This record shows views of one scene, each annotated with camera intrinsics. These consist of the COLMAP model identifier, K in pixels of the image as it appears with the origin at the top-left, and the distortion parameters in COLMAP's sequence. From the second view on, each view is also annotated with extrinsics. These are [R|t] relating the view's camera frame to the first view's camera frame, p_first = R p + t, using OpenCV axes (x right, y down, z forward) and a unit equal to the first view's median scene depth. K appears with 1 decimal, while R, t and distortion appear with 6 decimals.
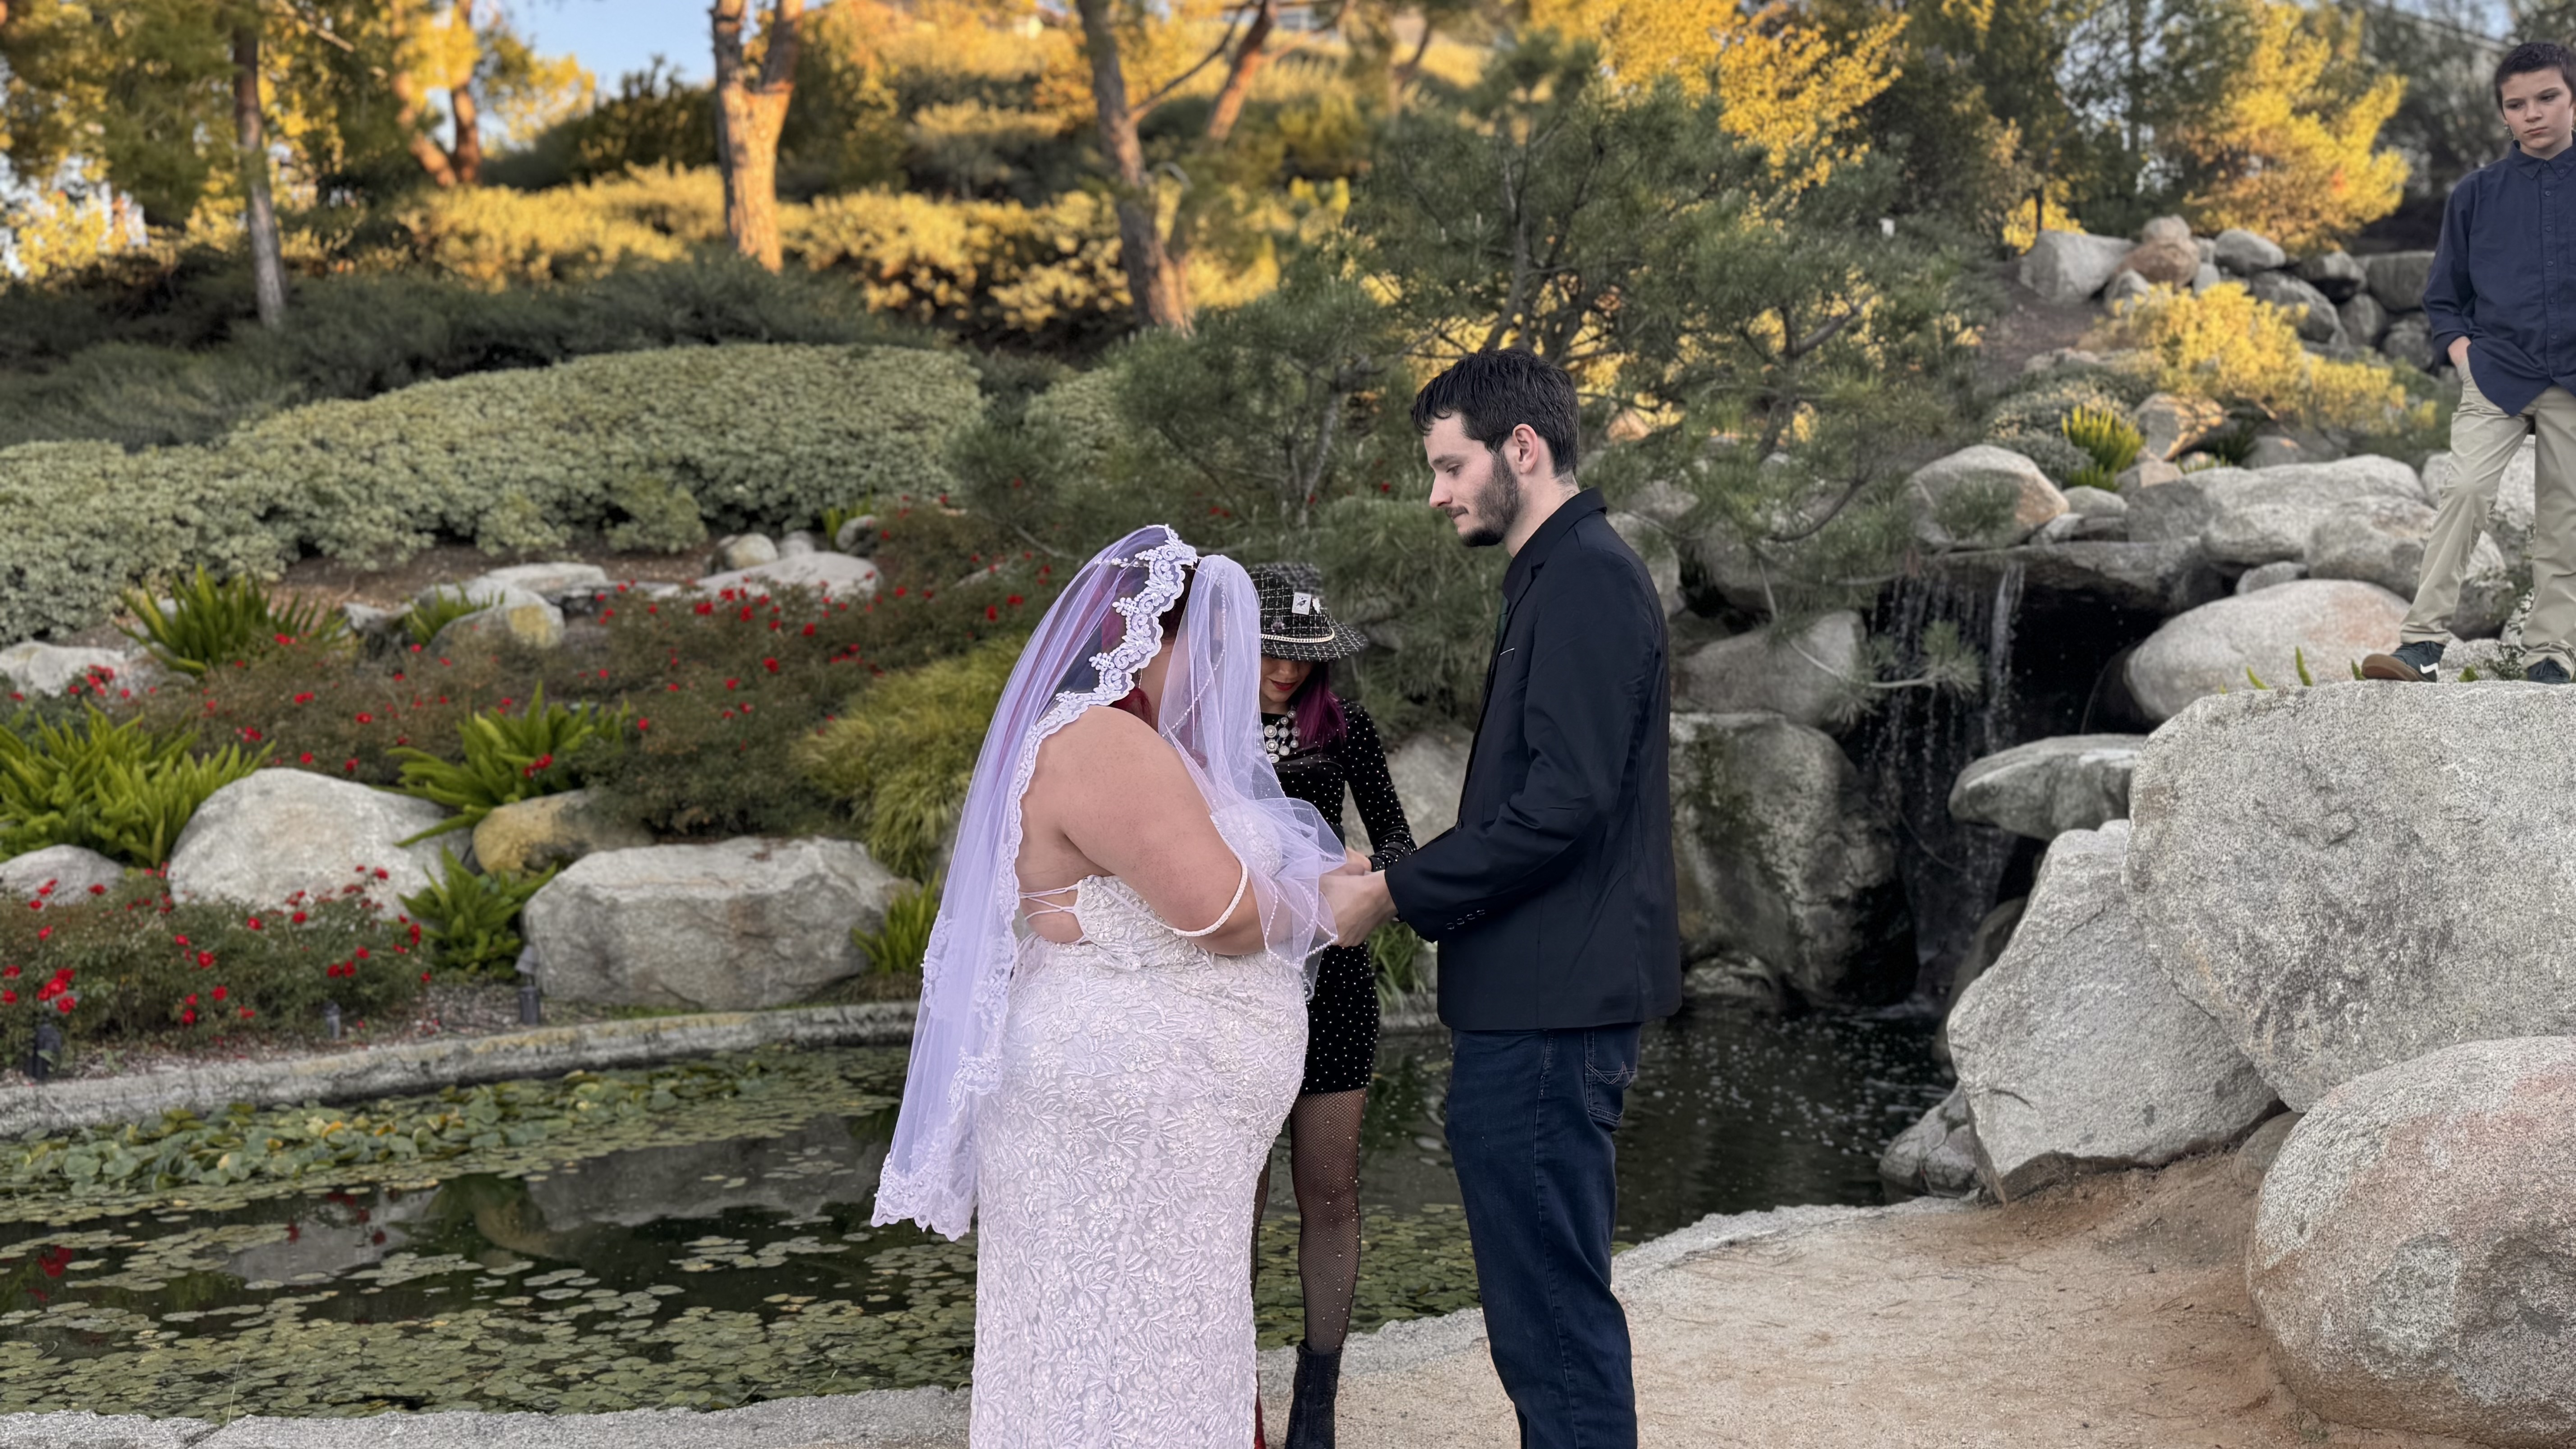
lens RADIAL K [[2009.0, 0, 1288.0], [0, 2009.0, 724.5], [0, 0, 1]] dist [0.134326, -0.220650]
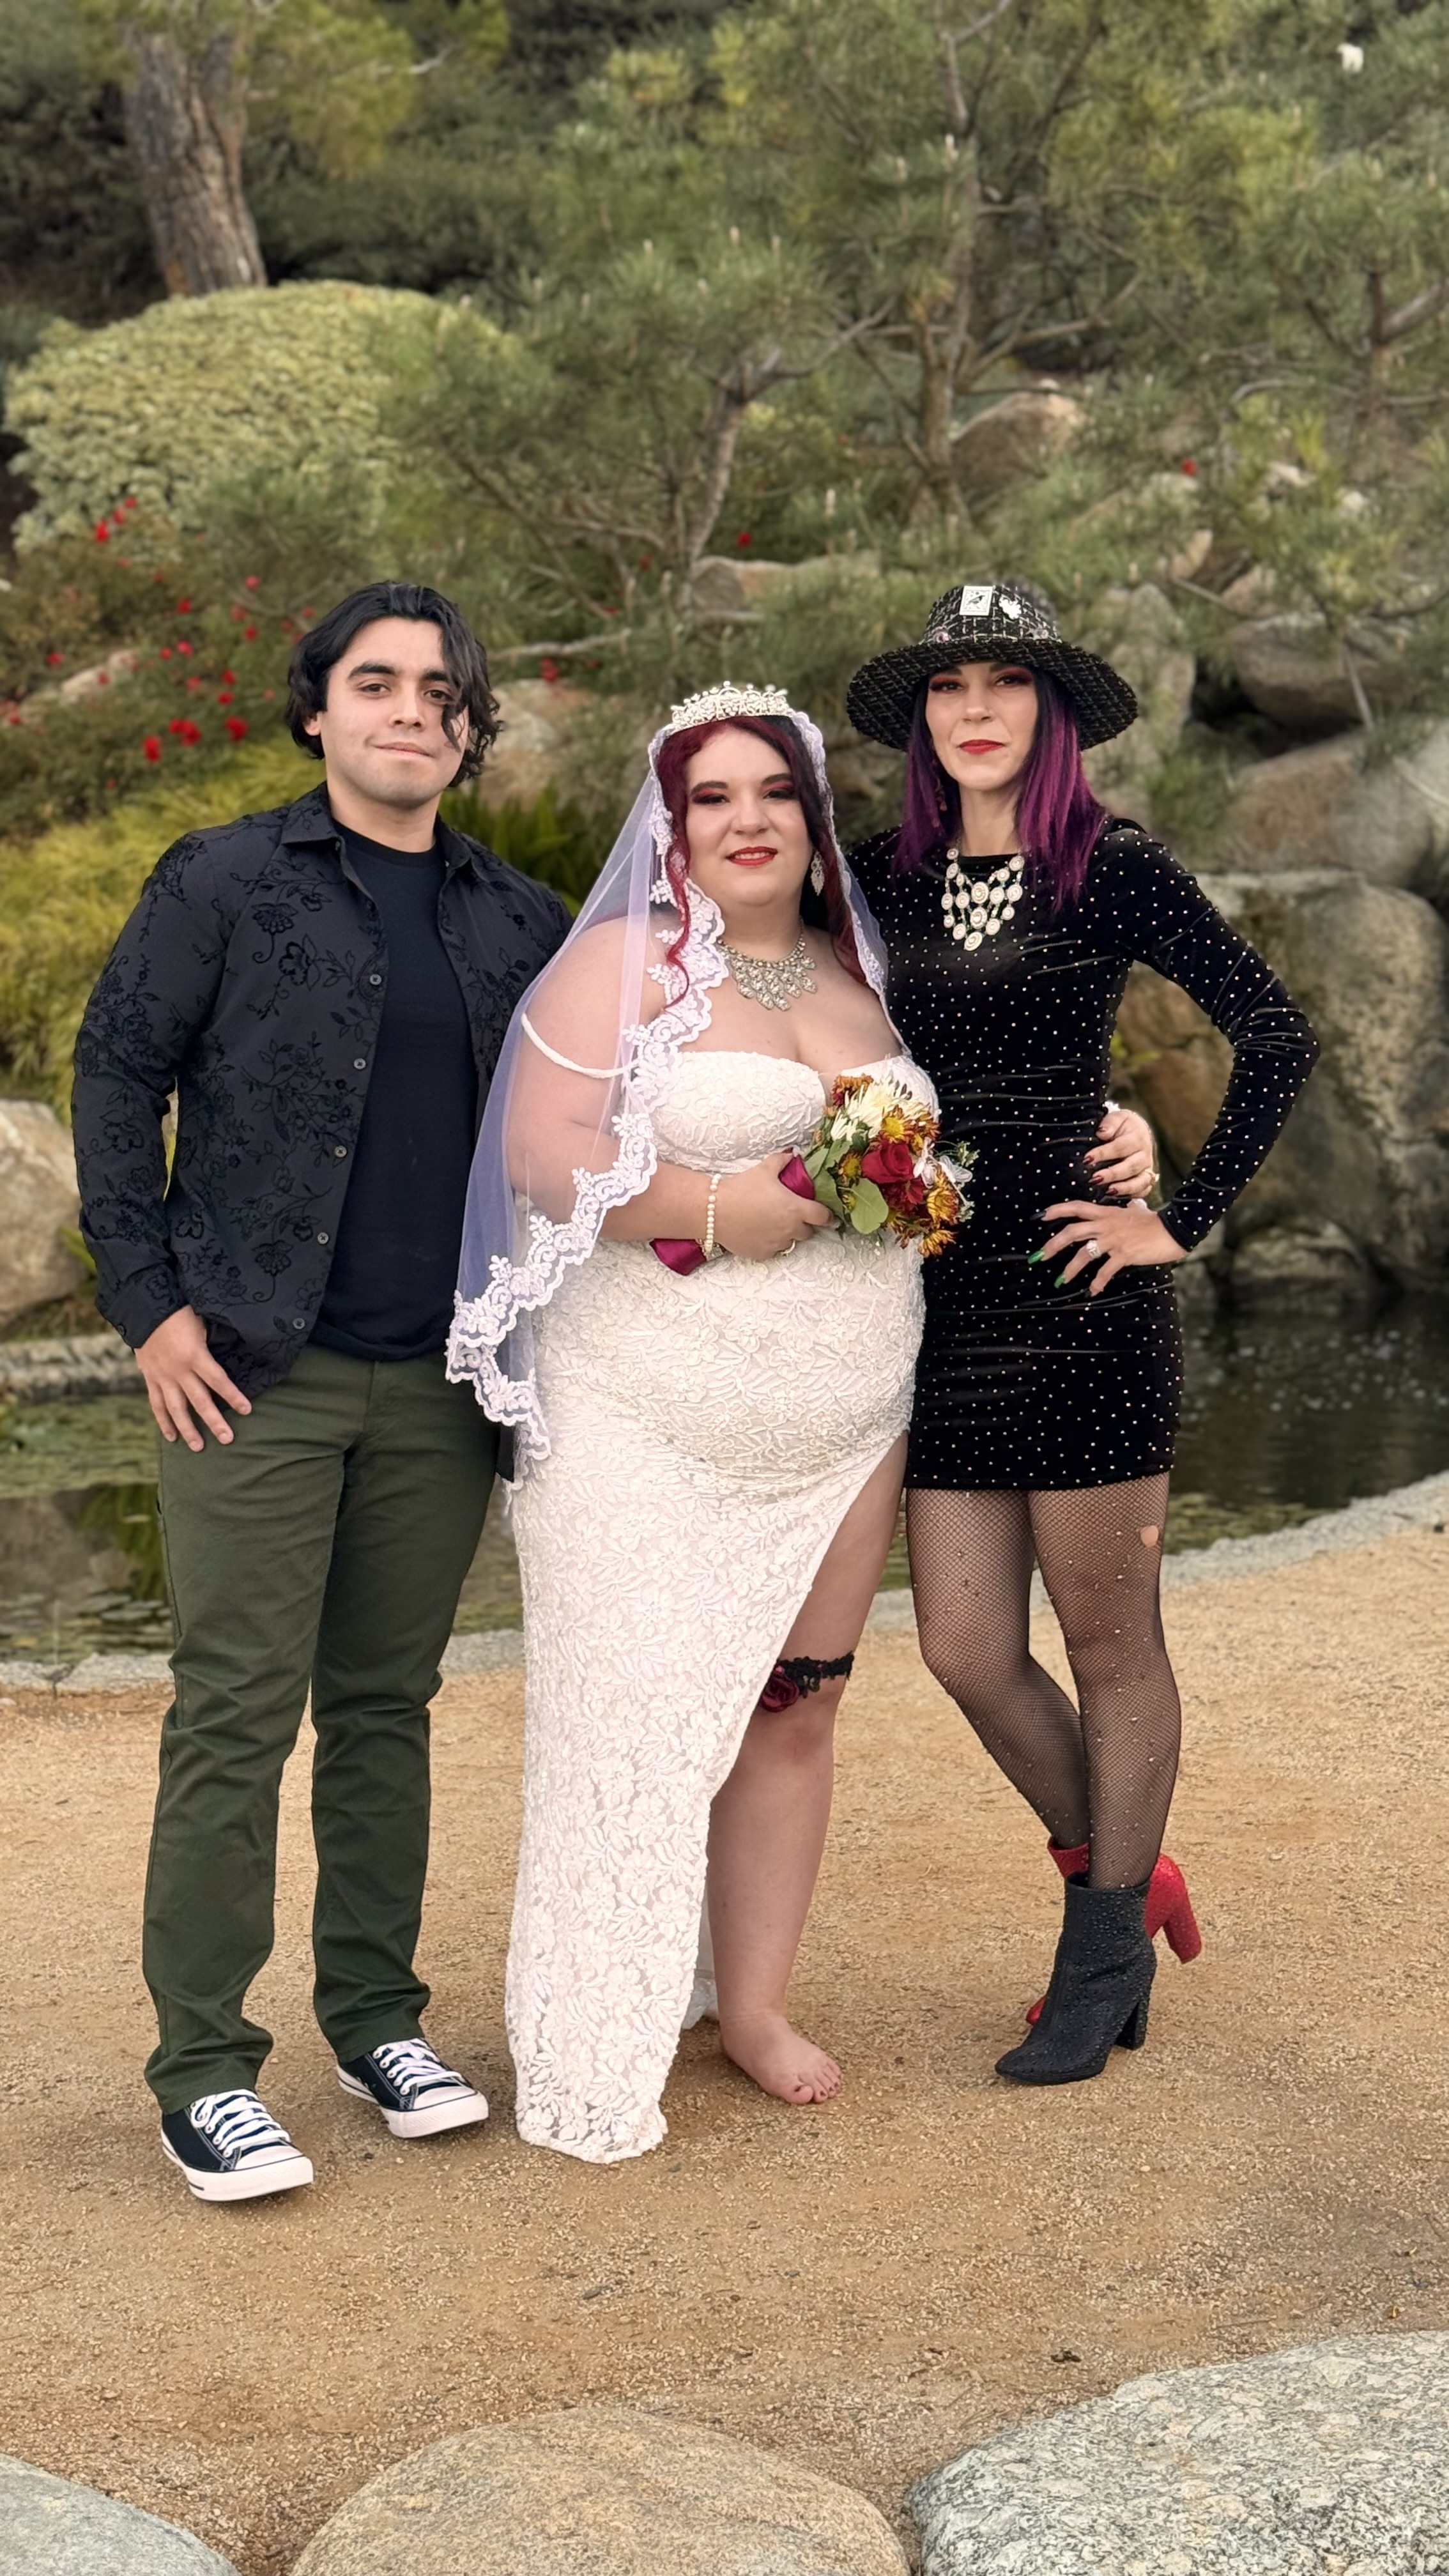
lens RADIAL K [[3662.2, 0, 724.5], [0, 3662.2, 1288.0], [0, 0, 1]] dist [0.114038, -0.090251]
pose [[0.989177, -0.043708, 0.140065, -0.093207], [0.030138, 0.994771, 0.097580, 0.004325], [-0.143597, -0.092303, 0.985322, -0.132400]]
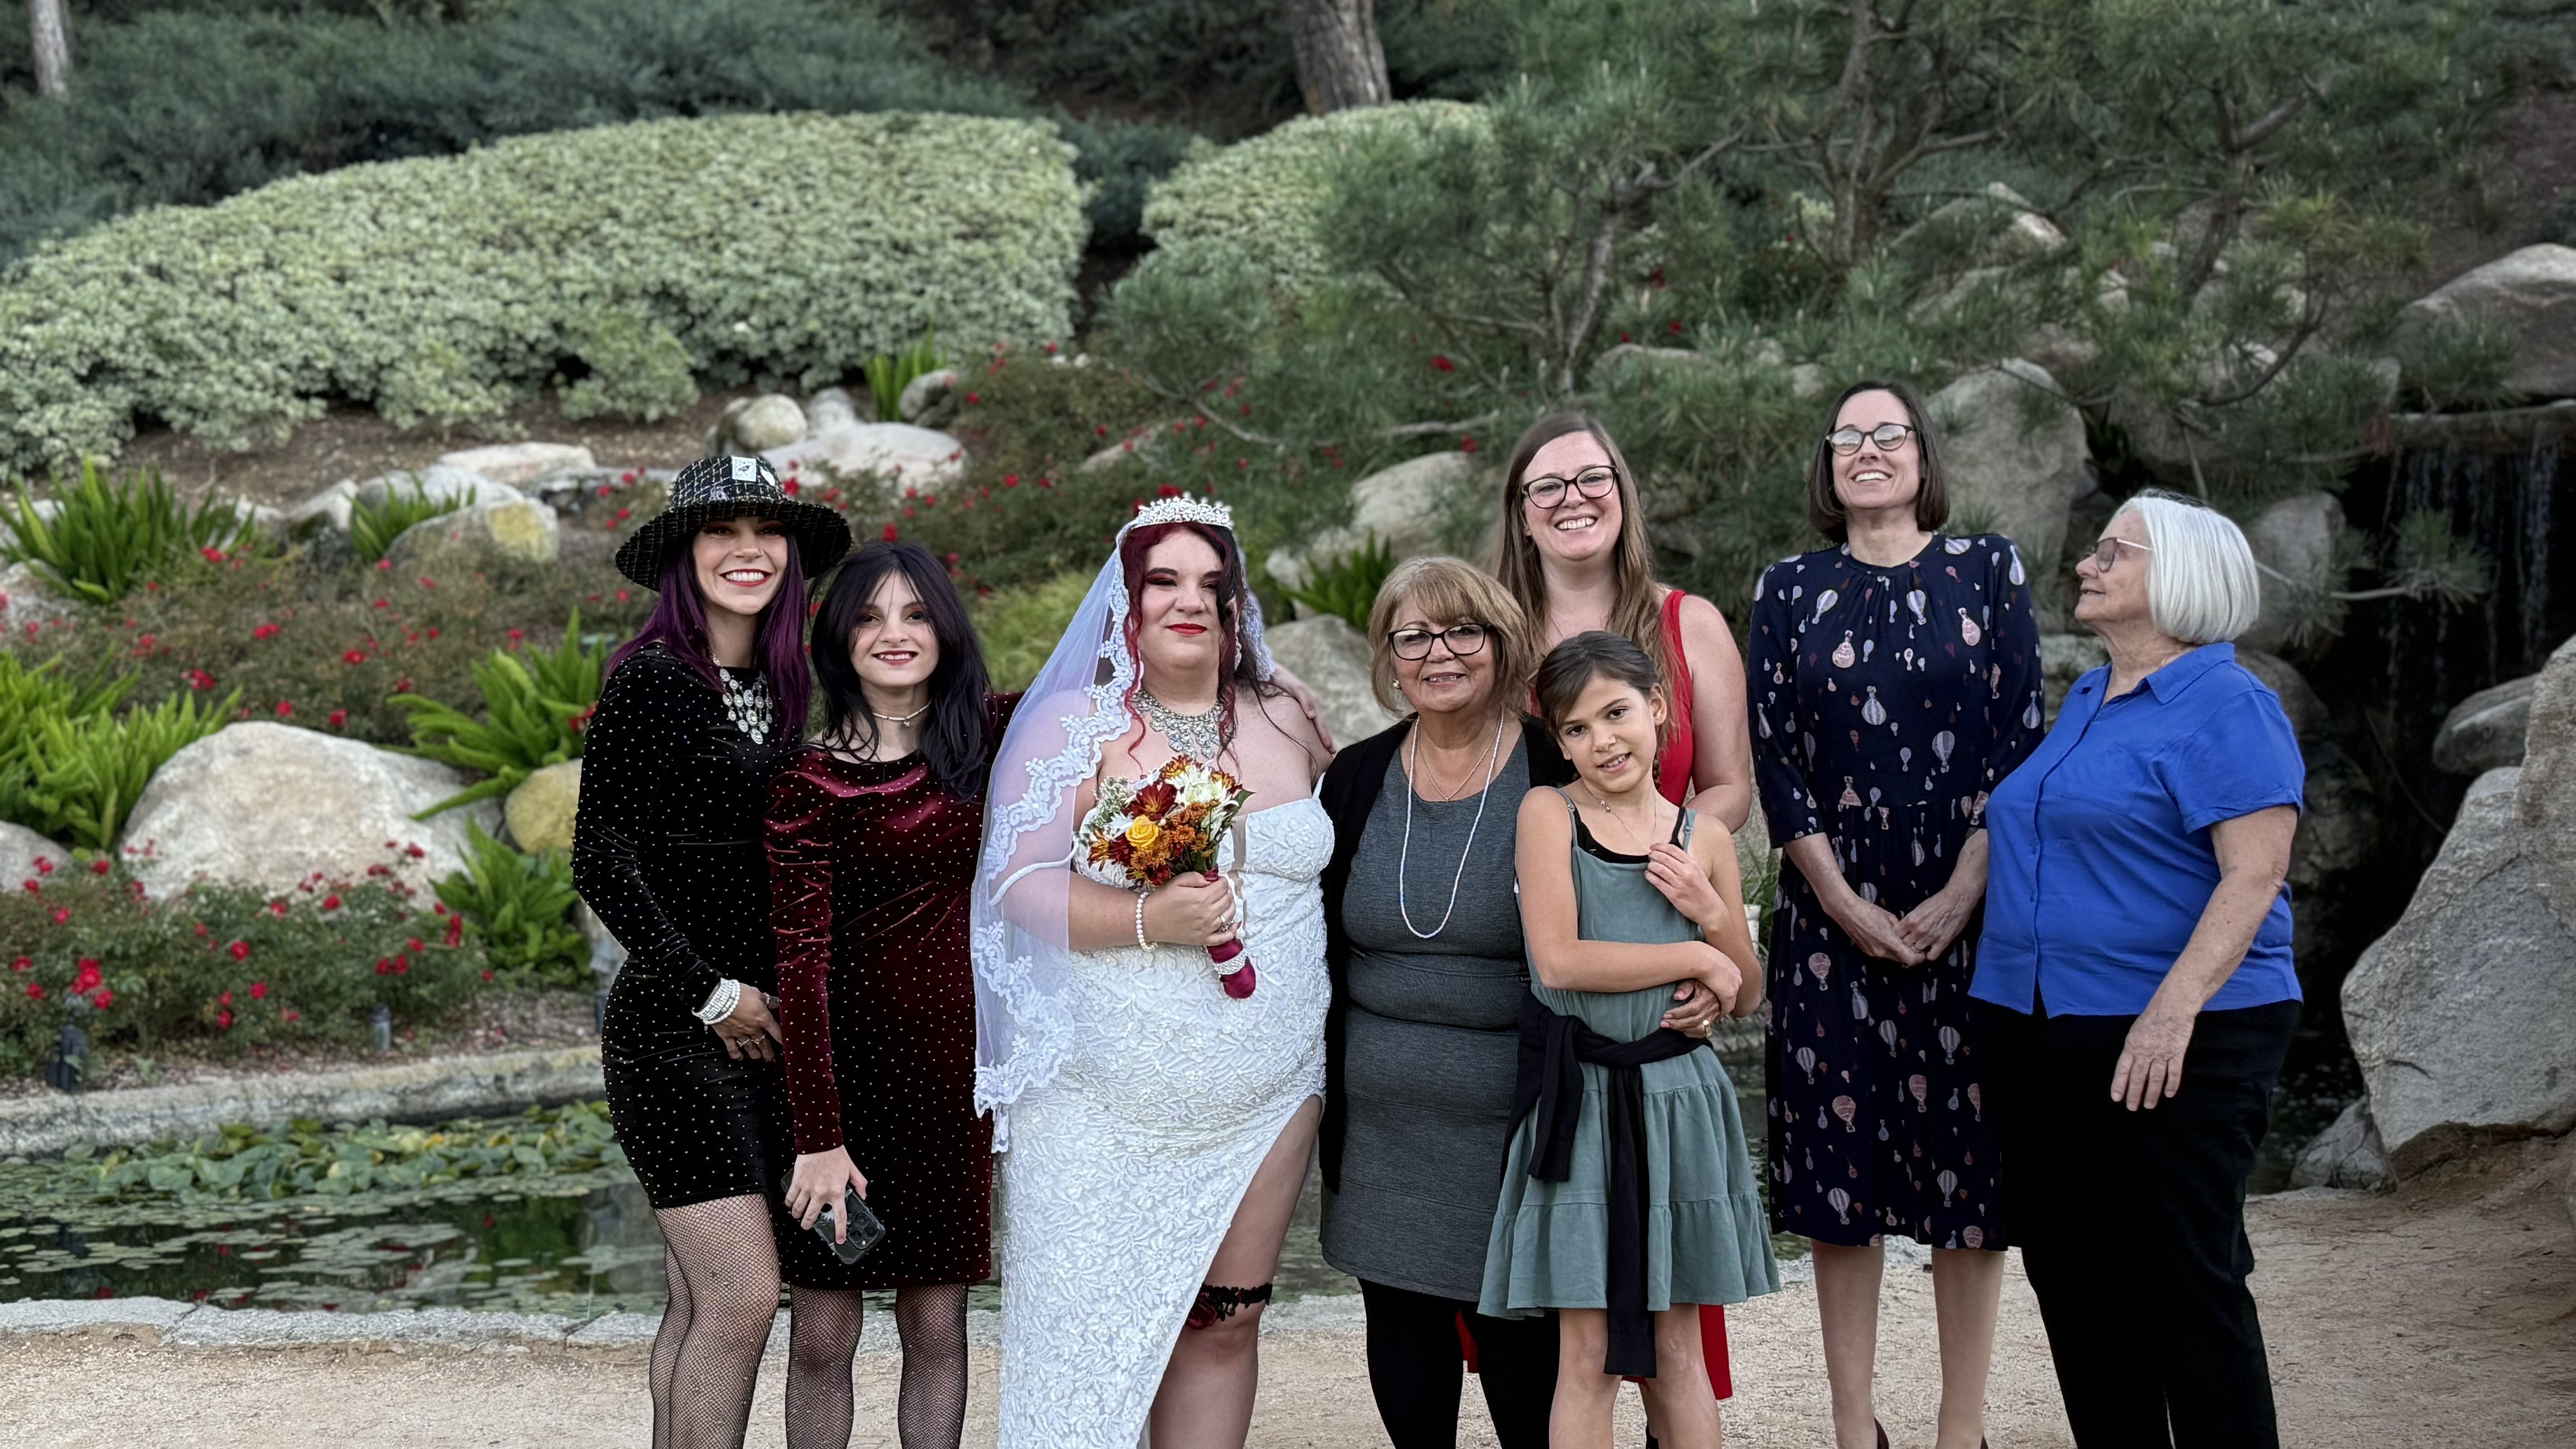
lens RADIAL K [[3302.7, 0, 1288.0], [0, 3302.7, 724.5], [0, 0, 1]] dist [0.117477, -0.025260]
pose [[0.997879, -0.006741, -0.064741, -0.009874], [0.007928, 0.999805, 0.018099, 0.001389], [0.064606, -0.018574, 0.997738, -0.139186]]
